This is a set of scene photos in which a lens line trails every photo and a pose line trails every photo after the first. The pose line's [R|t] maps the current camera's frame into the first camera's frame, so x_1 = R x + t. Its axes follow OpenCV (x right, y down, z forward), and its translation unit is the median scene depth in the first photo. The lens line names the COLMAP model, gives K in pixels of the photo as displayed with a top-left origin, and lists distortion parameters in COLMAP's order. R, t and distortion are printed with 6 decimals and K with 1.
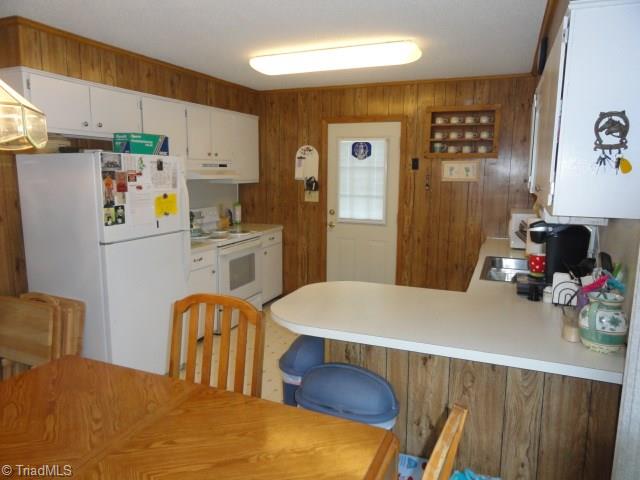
lens RADIAL K [[443.7, 0, 321.1], [0, 443.7, 238.1], [0, 0, 1]] dist [-0.002226, 0.002079]
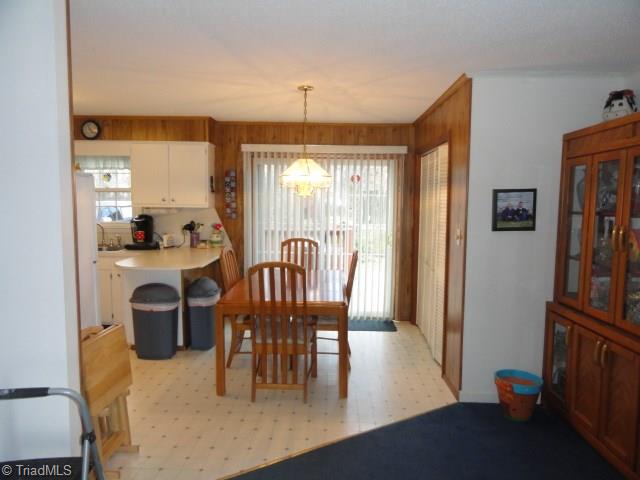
lens RADIAL K [[443.7, 0, 321.3], [0, 443.7, 239.3], [0, 0, 1]] dist [-0.002226, 0.002079]
pose [[-0.365082, -0.098544, 0.925745, -1.497146], [0.129455, 0.979348, 0.155303, -0.119693], [-0.921931, 0.176541, -0.344786, 0.776394]]
